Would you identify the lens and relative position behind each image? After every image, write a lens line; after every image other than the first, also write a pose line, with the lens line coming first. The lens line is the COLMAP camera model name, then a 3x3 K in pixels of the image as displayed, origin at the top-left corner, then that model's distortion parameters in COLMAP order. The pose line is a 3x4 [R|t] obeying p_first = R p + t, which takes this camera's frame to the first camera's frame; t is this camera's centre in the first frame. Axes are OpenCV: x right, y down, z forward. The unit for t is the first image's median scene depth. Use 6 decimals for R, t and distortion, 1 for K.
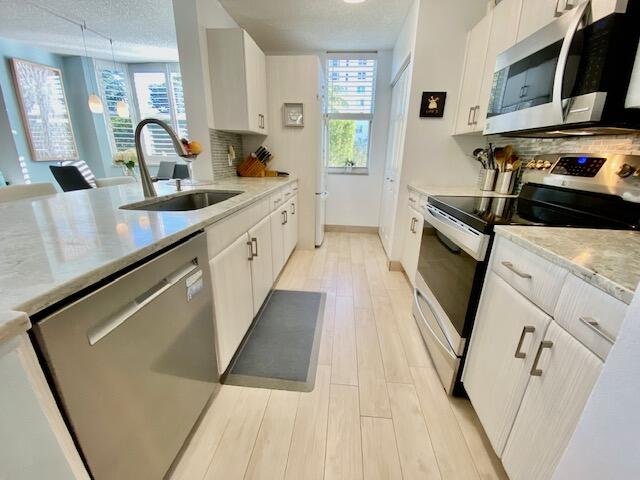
lens RADIAL K [[260.2, 0, 318.6], [0, 260.2, 240.2], [0, 0, 1]] dist [-0.002017, -0.000116]
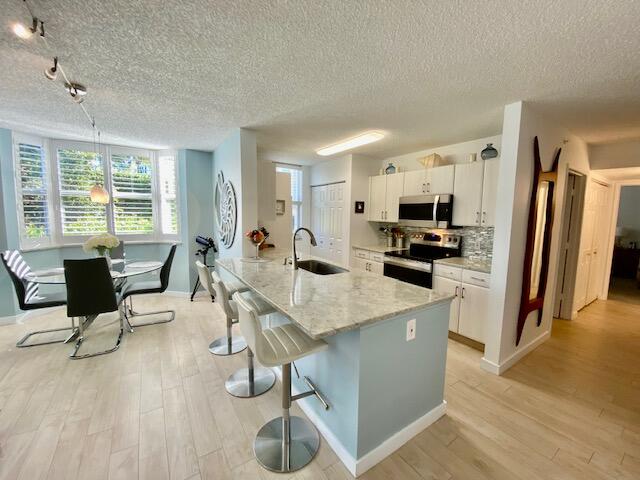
lens RADIAL K [[260.2, 0, 320.4], [0, 260.2, 239.6], [0, 0, 1]] dist [-0.002017, -0.000116]
pose [[0.765139, -0.070747, 0.639967, -1.110794], [0.201877, 0.970186, -0.134110, -0.071277], [-0.611399, 0.231807, 0.756609, -0.280330]]
